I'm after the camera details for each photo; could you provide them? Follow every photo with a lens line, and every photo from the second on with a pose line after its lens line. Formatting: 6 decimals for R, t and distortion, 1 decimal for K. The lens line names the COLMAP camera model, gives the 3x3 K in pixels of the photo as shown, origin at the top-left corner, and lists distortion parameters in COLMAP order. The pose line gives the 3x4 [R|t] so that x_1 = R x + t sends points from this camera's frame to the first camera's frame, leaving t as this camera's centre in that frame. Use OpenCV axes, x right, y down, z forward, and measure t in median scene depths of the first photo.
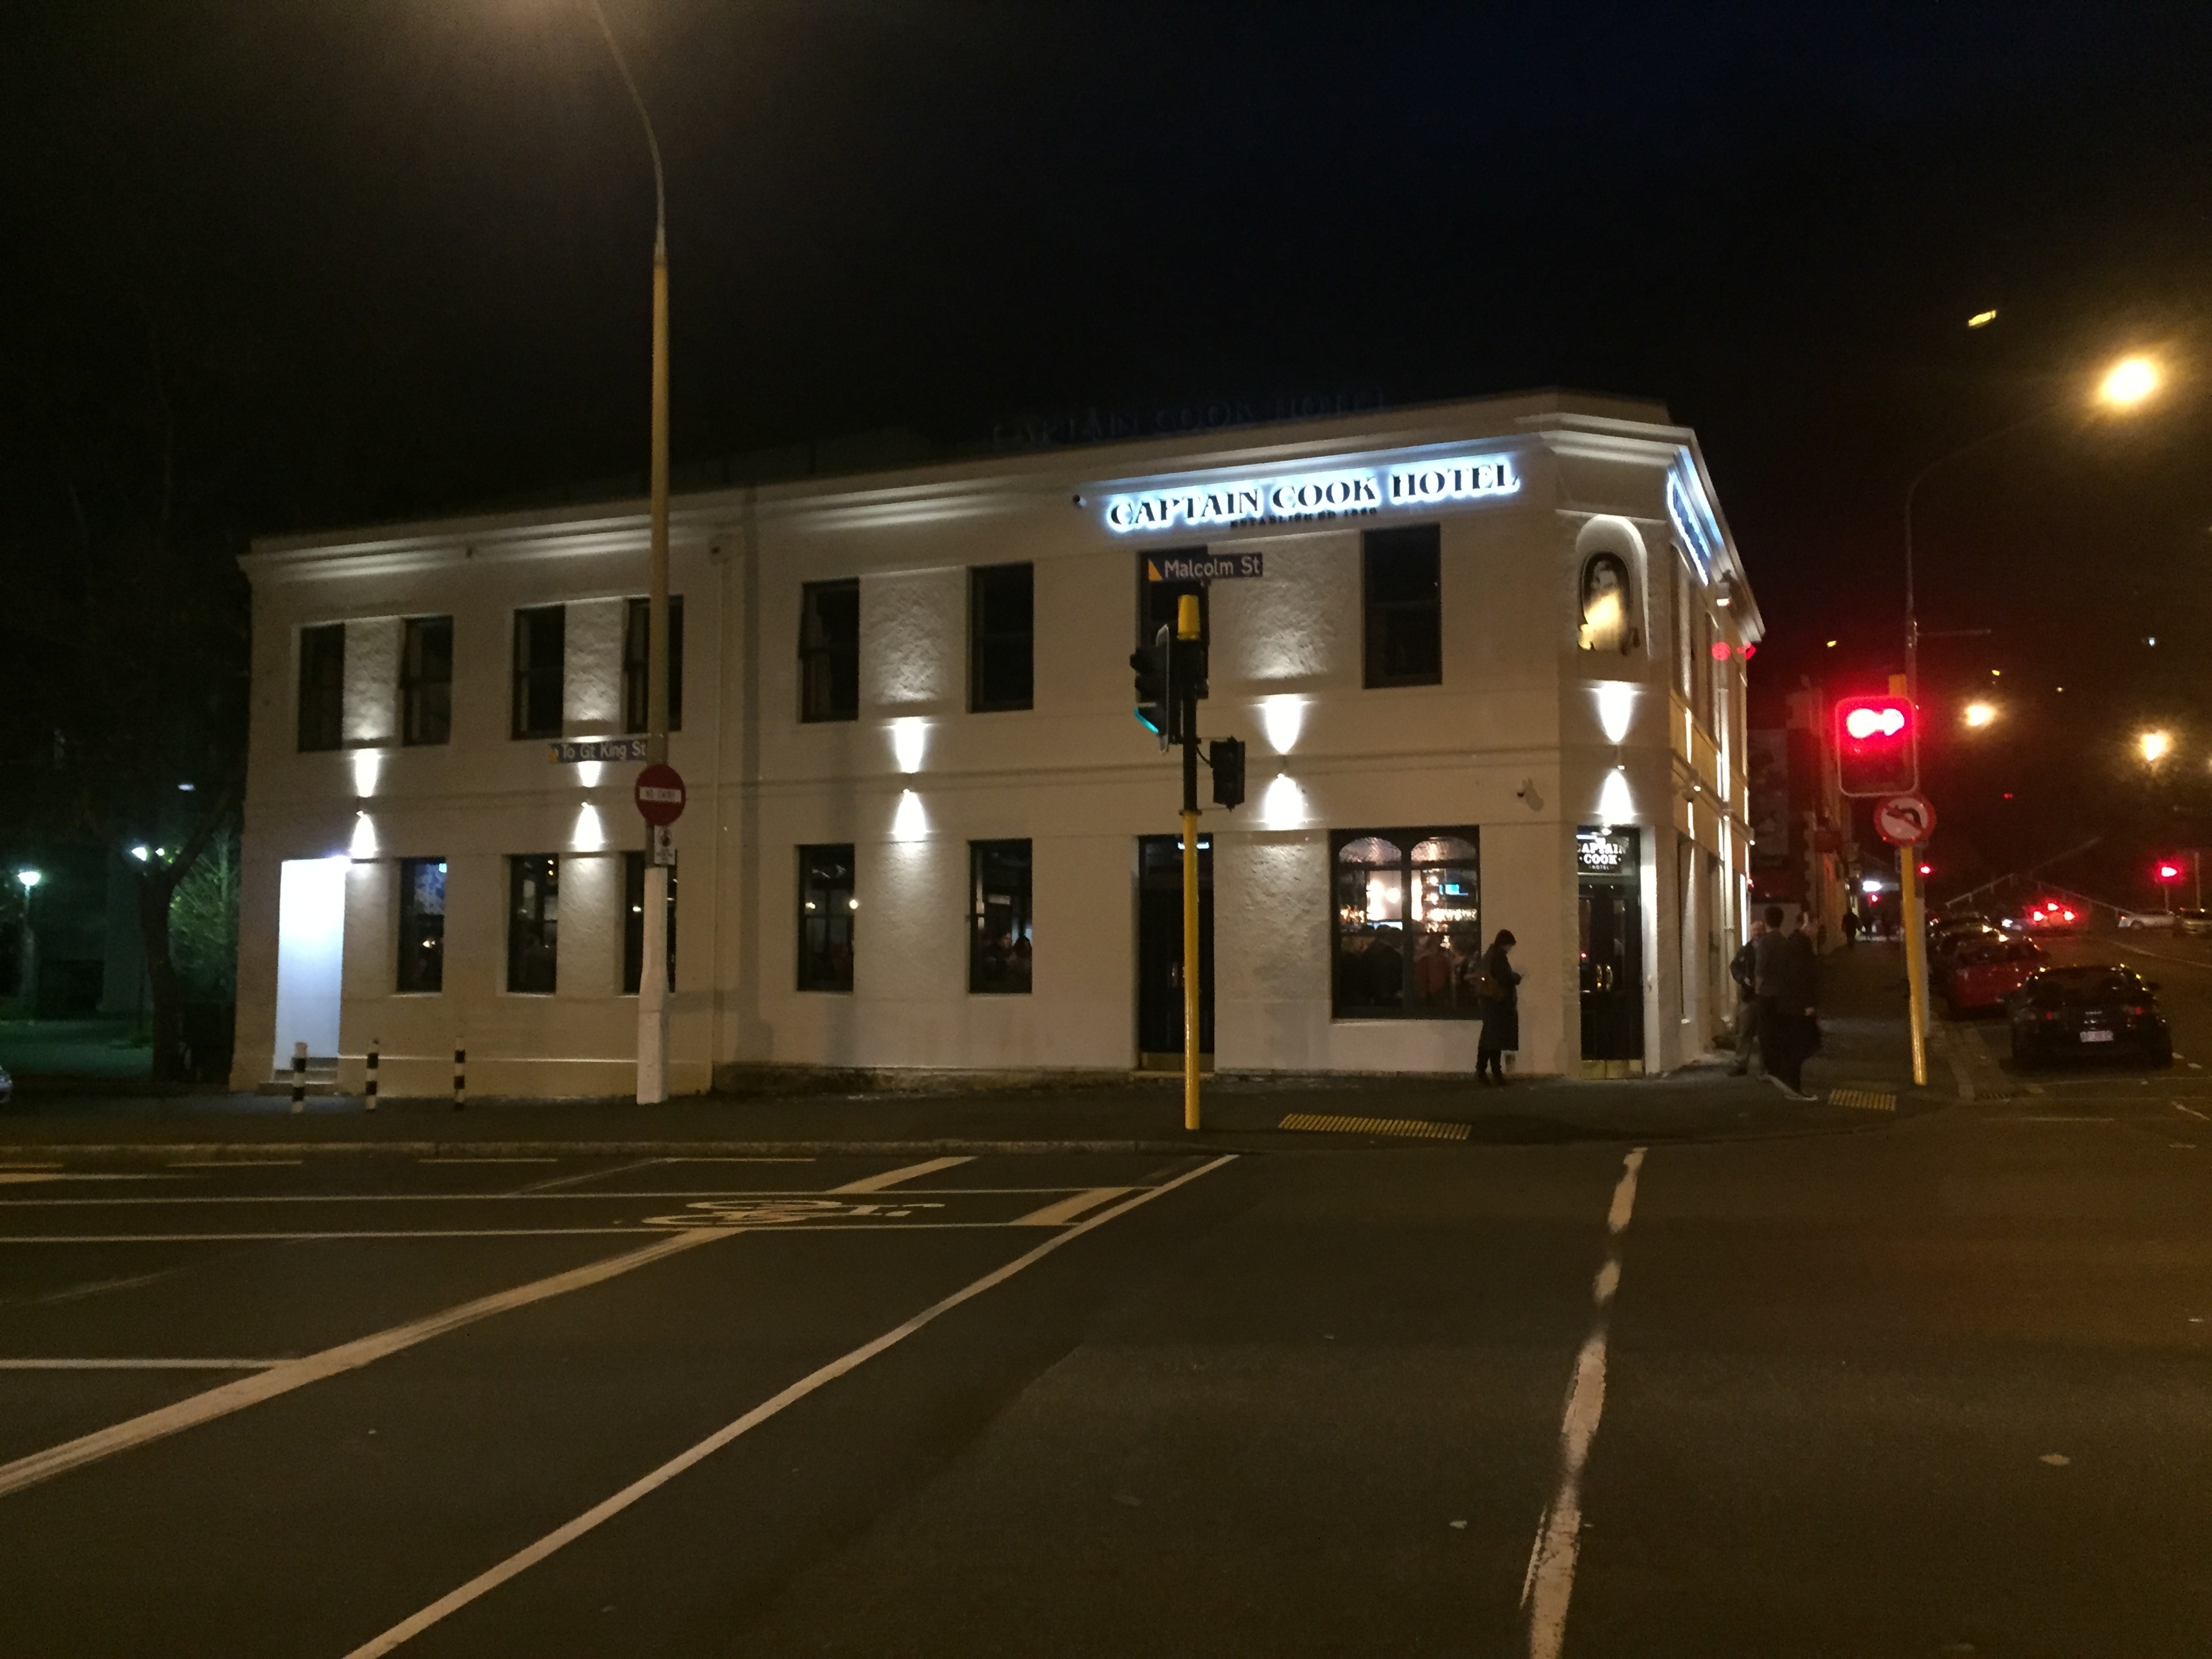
lens RADIAL K [[1880.3, 0, 1106.0], [0, 1880.3, 829.5], [0, 0, 1]] dist [0.075838, -0.112232]
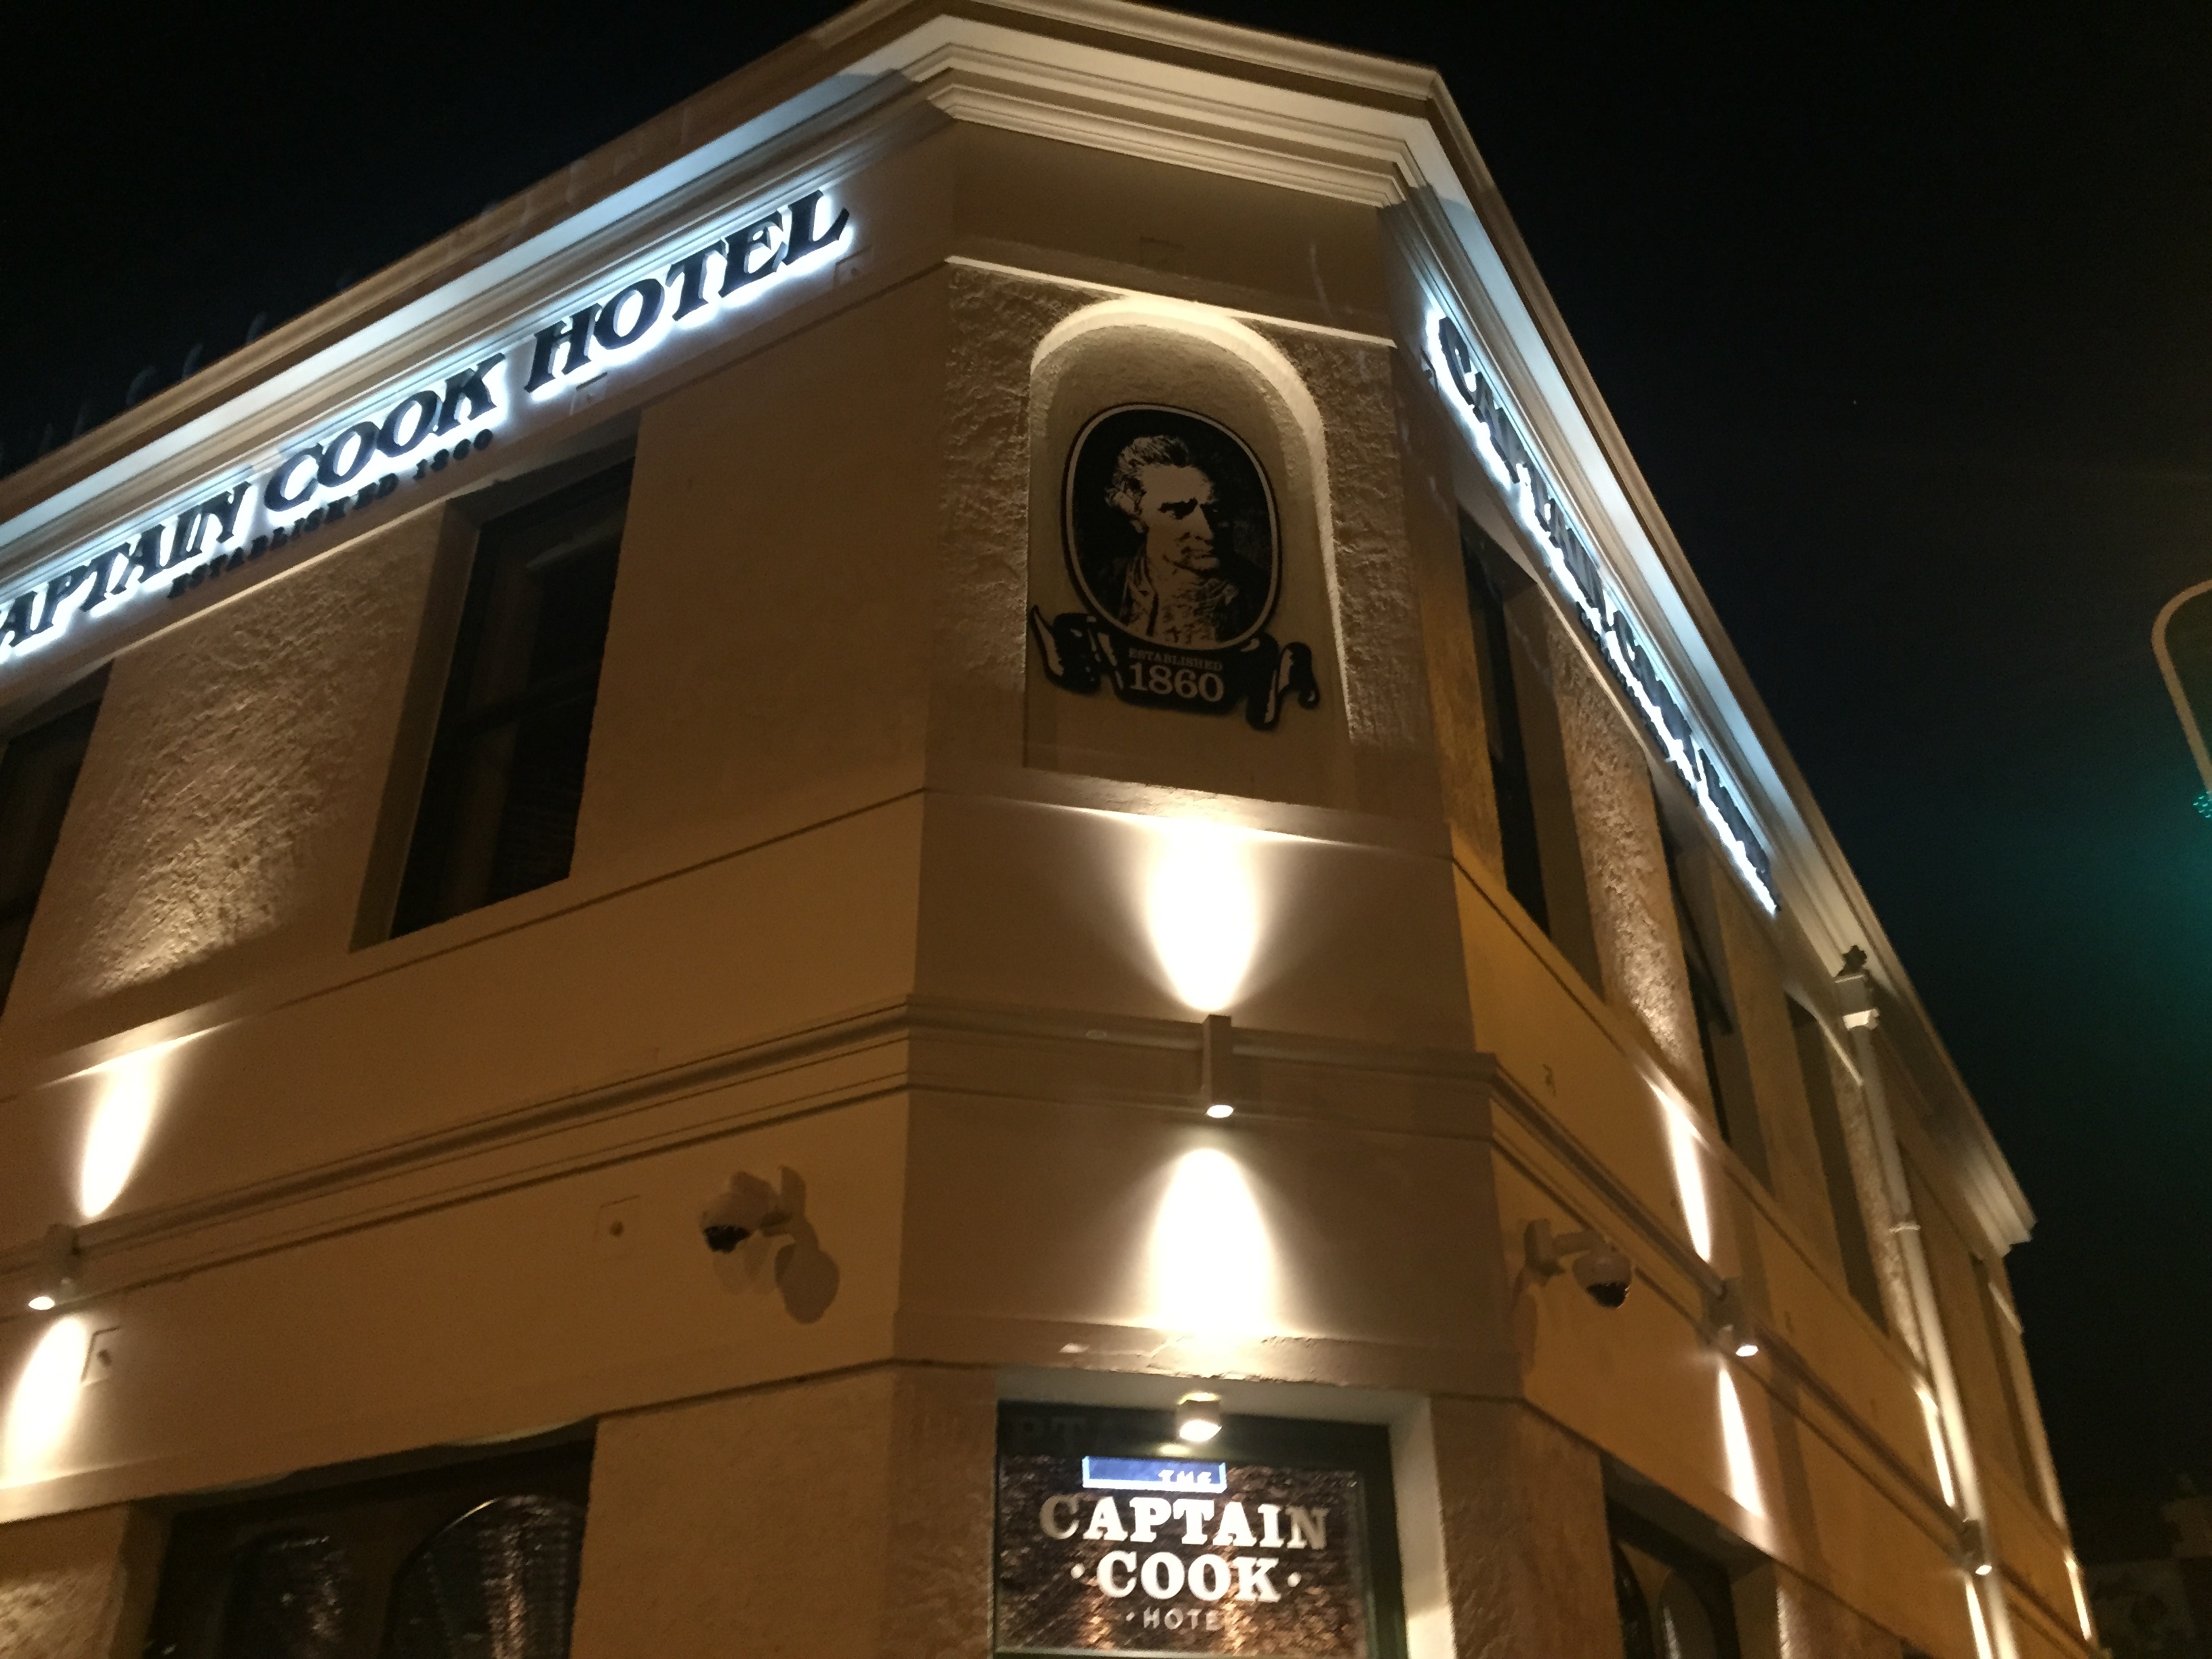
lens RADIAL K [[1880.3, 0, 1106.0], [0, 1880.3, 829.5], [0, 0, 1]] dist [0.075838, -0.112232]
pose [[0.989394, -0.081091, -0.120517, 0.278984], [0.018183, 0.892285, -0.451105, 0.035570], [0.144116, 0.444130, 0.884296, 0.762072]]
